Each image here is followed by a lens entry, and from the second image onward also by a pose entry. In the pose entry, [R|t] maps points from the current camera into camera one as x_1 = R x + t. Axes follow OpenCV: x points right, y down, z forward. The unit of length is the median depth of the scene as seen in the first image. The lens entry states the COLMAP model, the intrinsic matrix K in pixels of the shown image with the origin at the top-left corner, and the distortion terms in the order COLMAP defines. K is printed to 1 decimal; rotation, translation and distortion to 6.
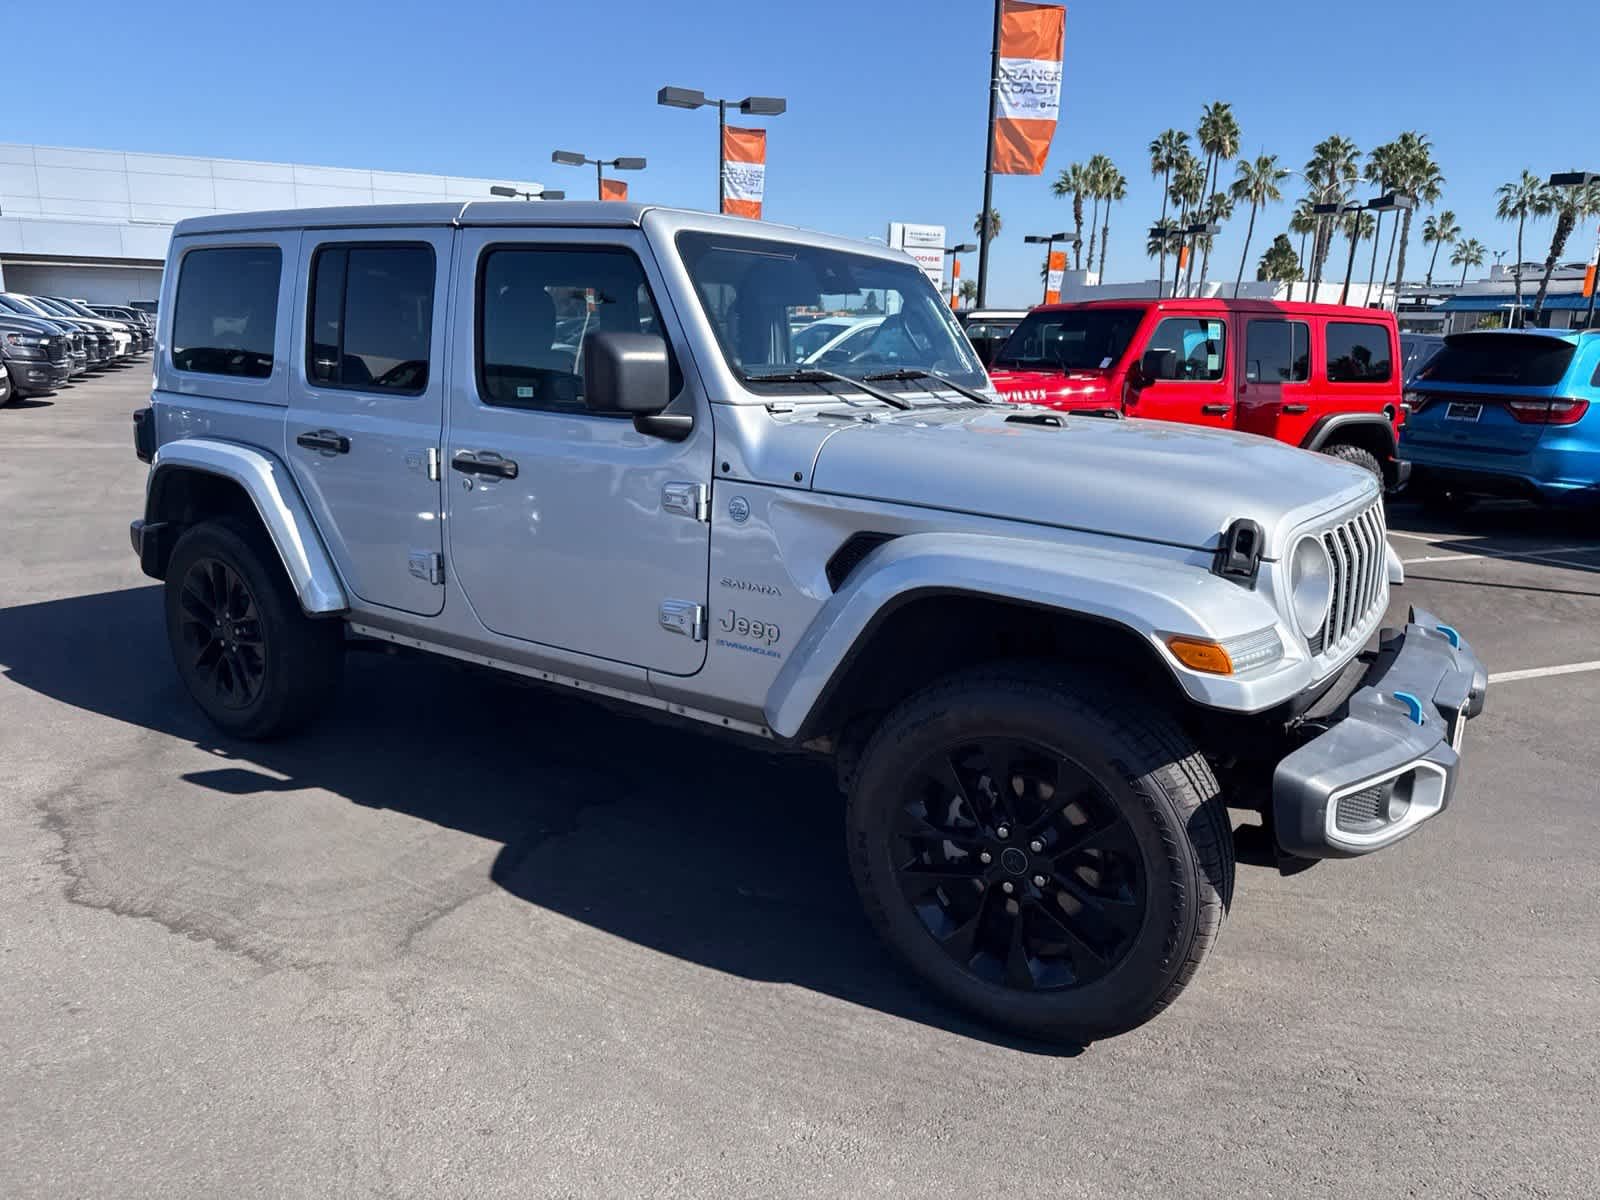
lens RADIAL K [[1132.3, 0, 805.1], [0, 1132.3, 604.6], [0, 0, 1]] dist [0.045854, -0.055241]
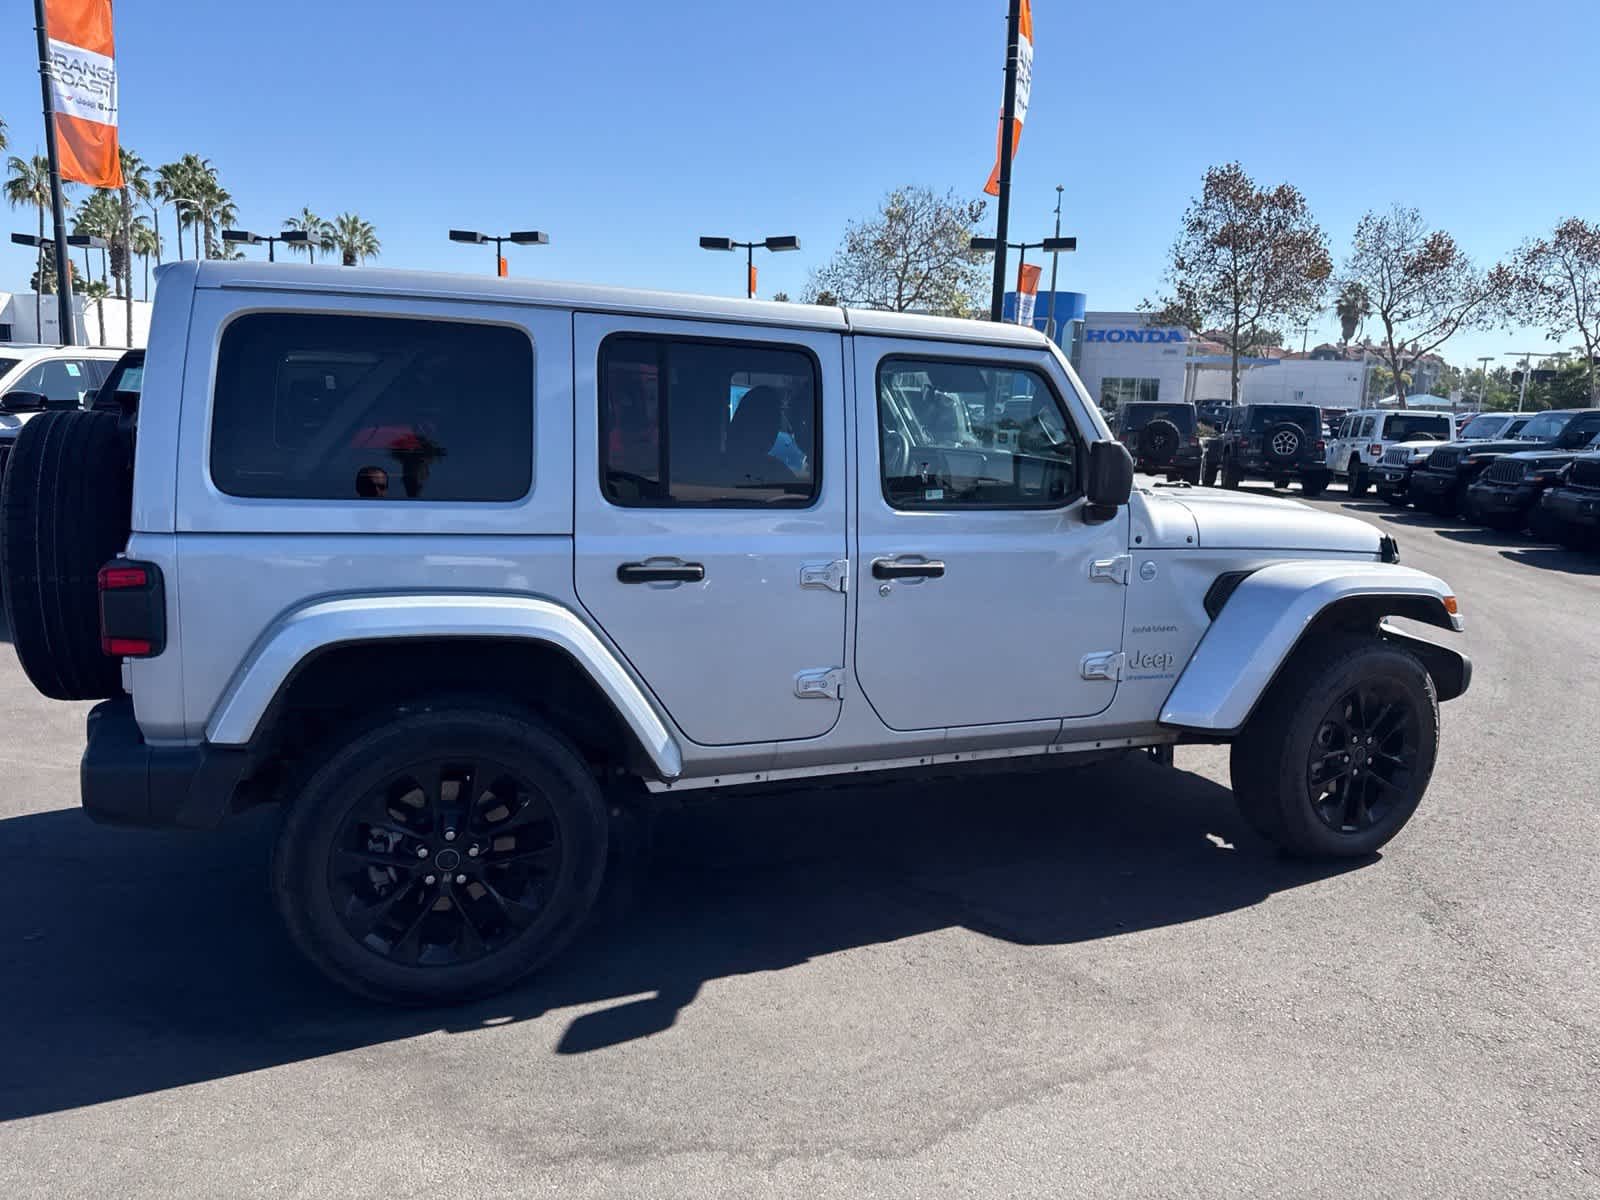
lens RADIAL K [[1132.3, 0, 808.1], [0, 1132.3, 608.0], [0, 0, 1]] dist [0.045854, -0.055241]
pose [[0.560346, -0.160437, 0.812571, -0.979730], [0.170225, 0.982425, 0.076587, -0.152908], [-0.810578, 0.095404, 0.577808, 0.416864]]
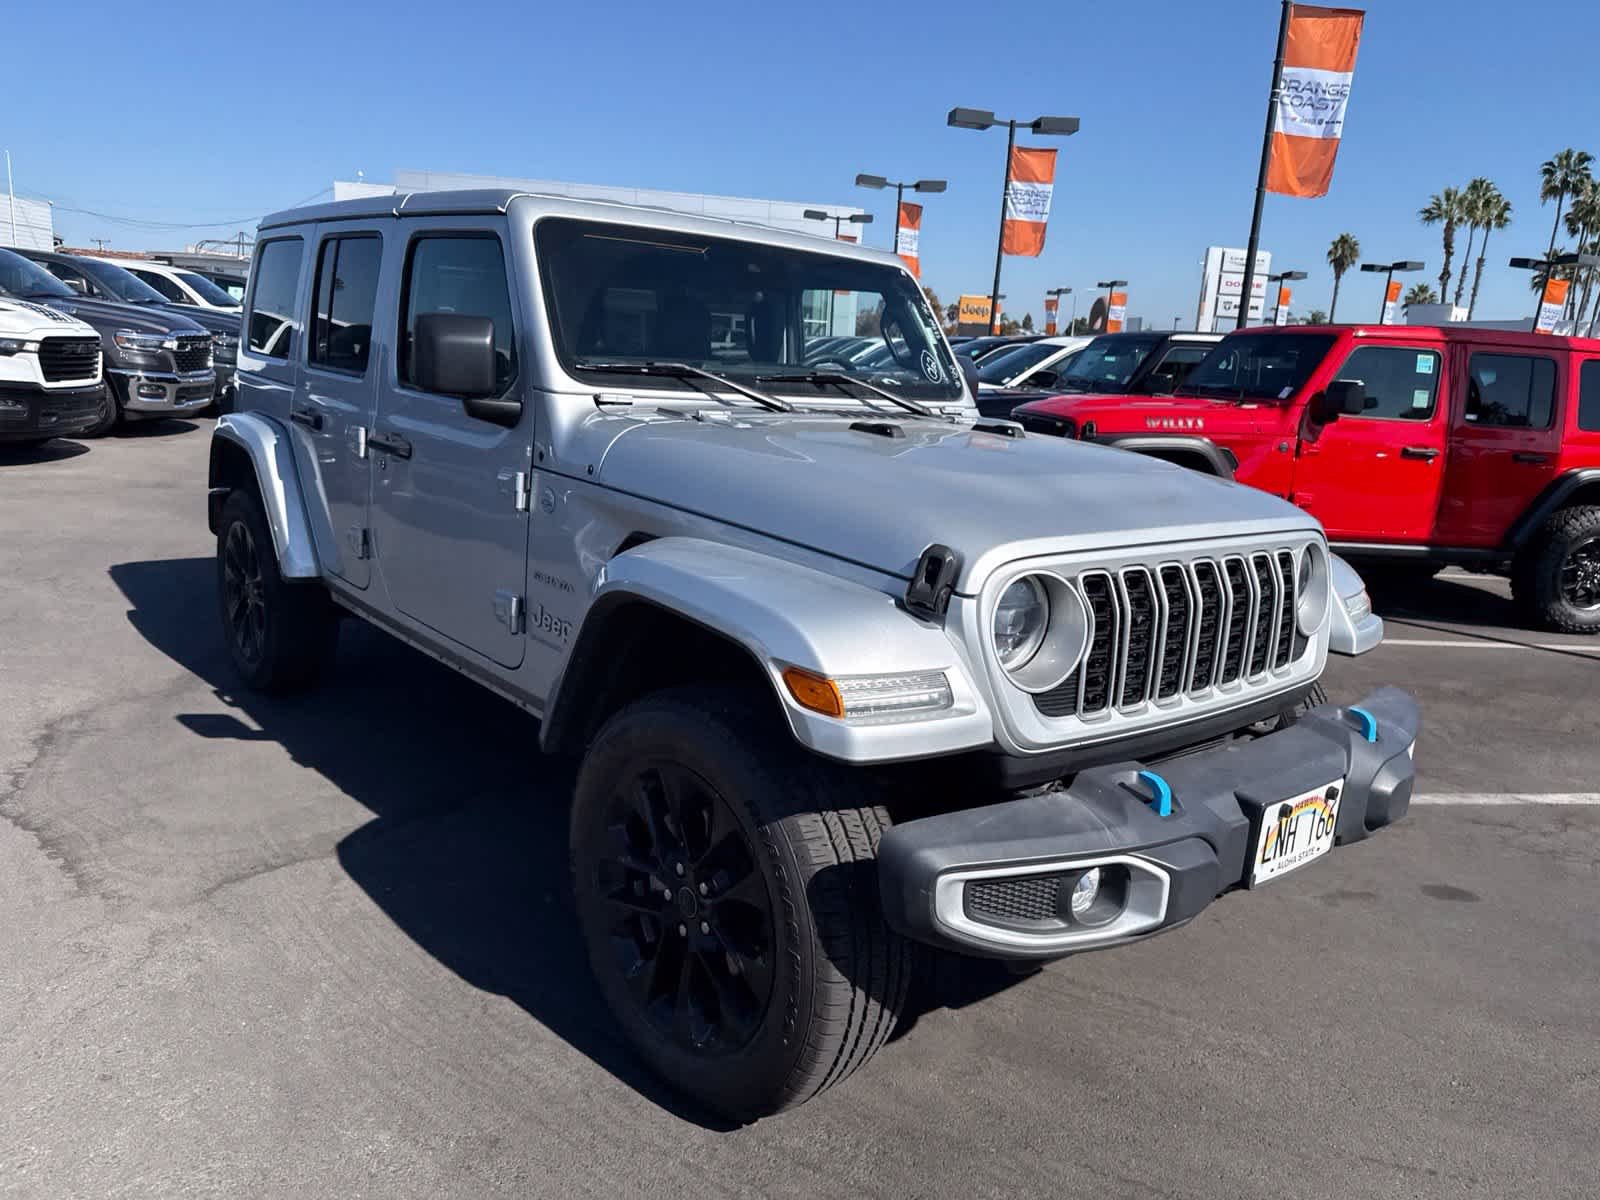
lens RADIAL K [[1132.3, 0, 806.3], [0, 1132.3, 603.2], [0, 0, 1]] dist [0.045854, -0.055241]
pose [[0.961124, 0.094210, -0.259547, 0.303554], [-0.099650, 0.994992, -0.007854, -0.008291], [0.257507, 0.033412, 0.965699, 0.089134]]
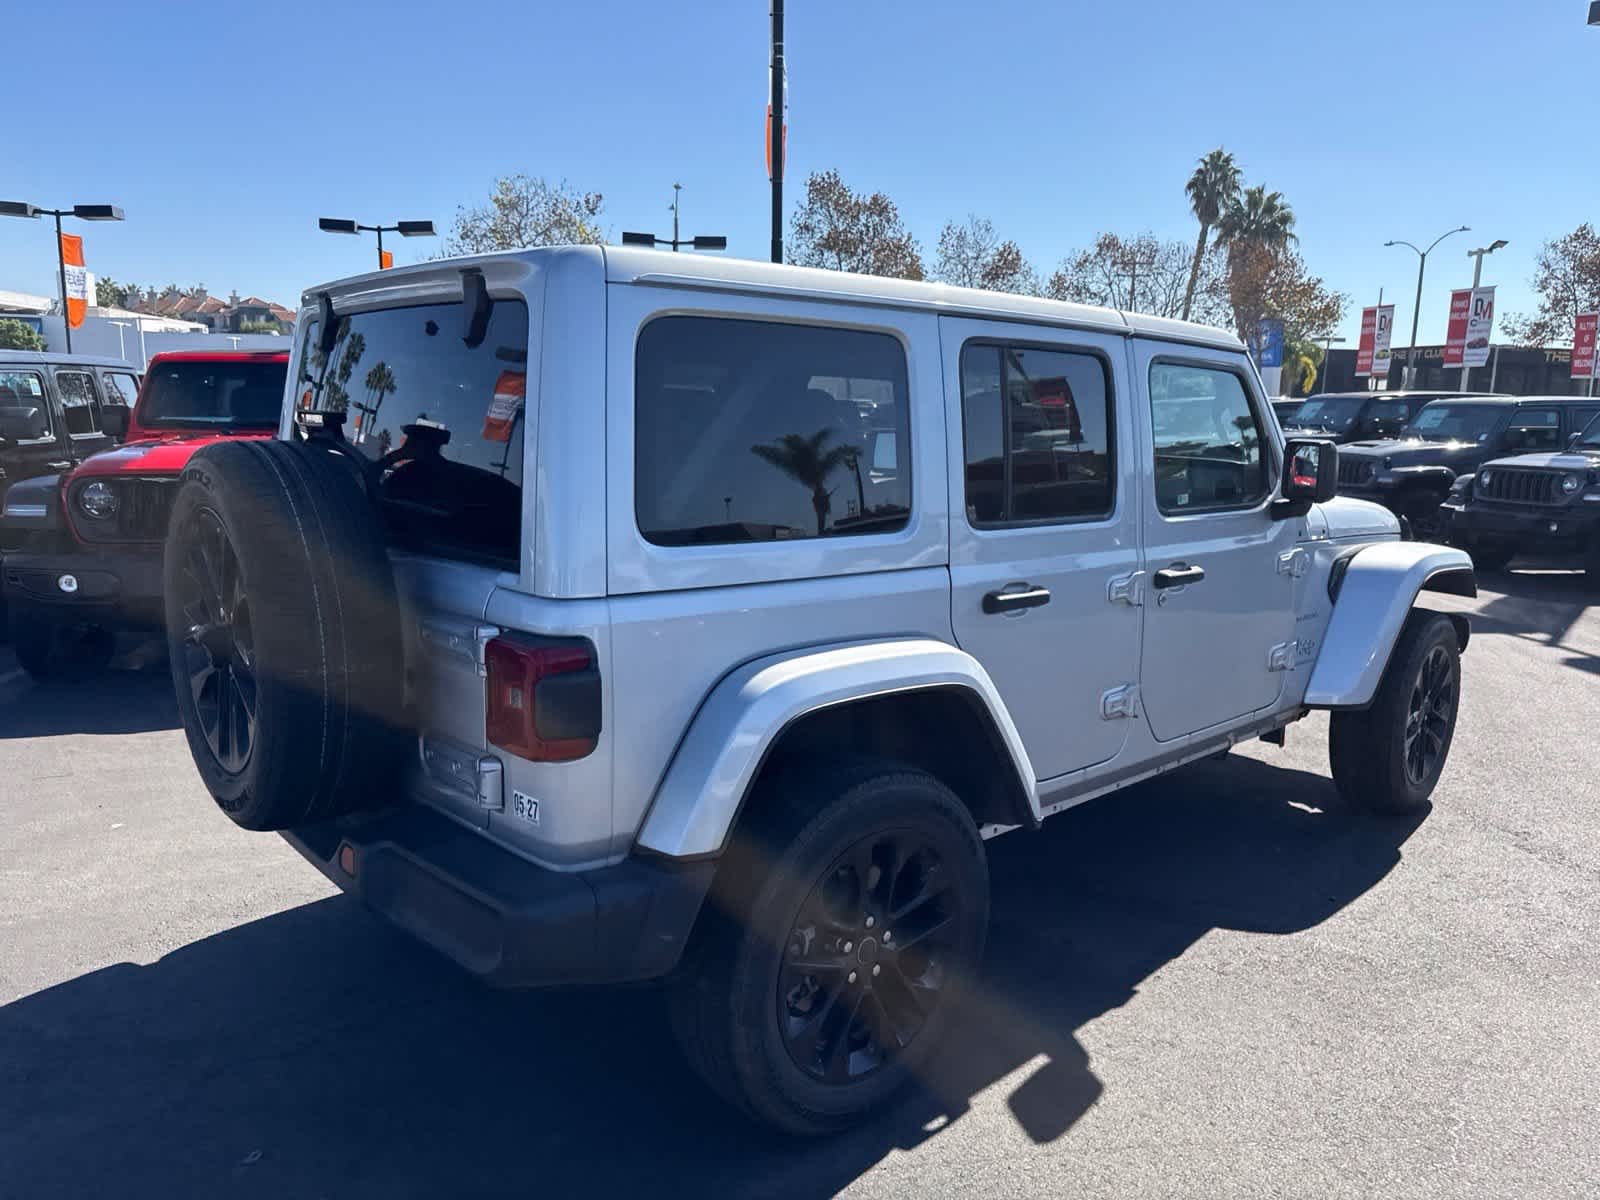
lens RADIAL K [[1132.3, 0, 807.2], [0, 1132.3, 606.4], [0, 0, 1]] dist [0.045854, -0.055241]
pose [[0.235954, -0.194488, 0.952103, -1.112510], [0.207170, 0.967311, 0.146252, -0.262468], [-0.949424, 0.162739, 0.268533, 0.883201]]
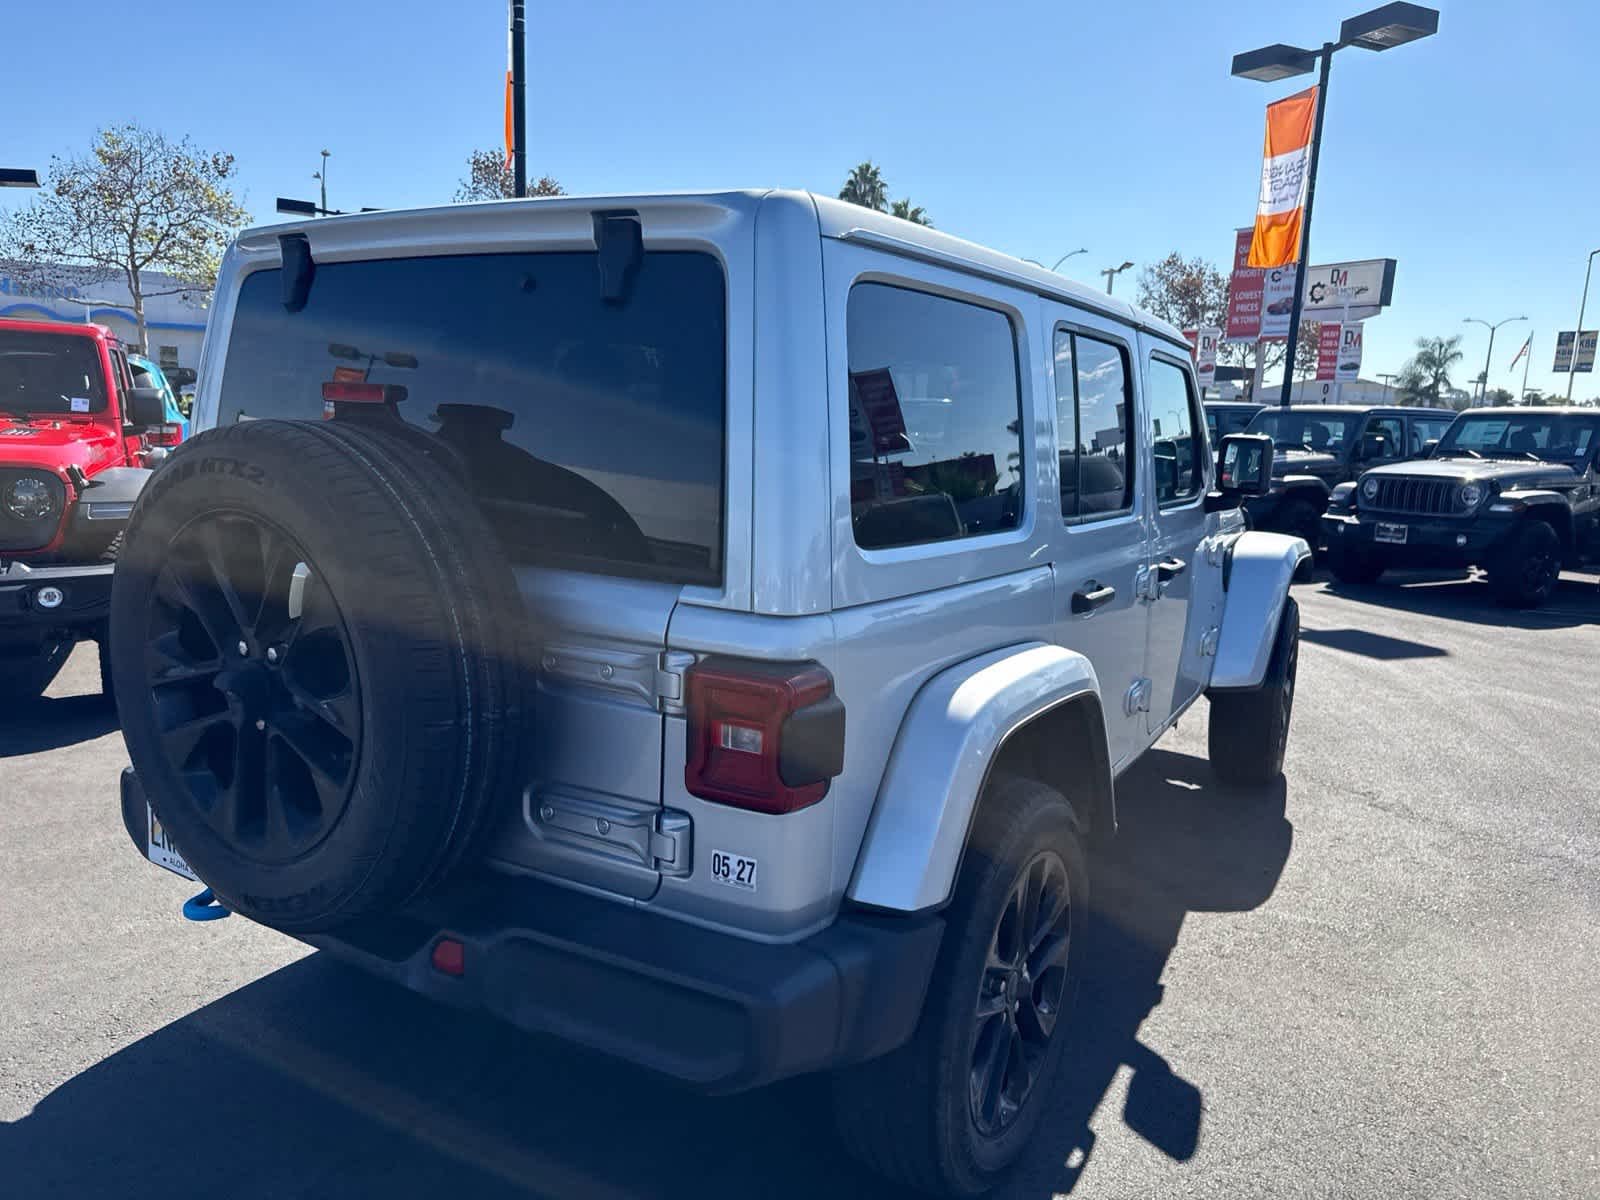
lens RADIAL K [[1132.3, 0, 801.9], [0, 1132.3, 605.3], [0, 0, 1]] dist [0.045854, -0.055241]
pose [[-0.052840, -0.201238, 0.978116, -1.063810], [0.186410, 0.960280, 0.207638, -0.305741], [-0.981050, 0.193302, -0.013229, 1.131186]]
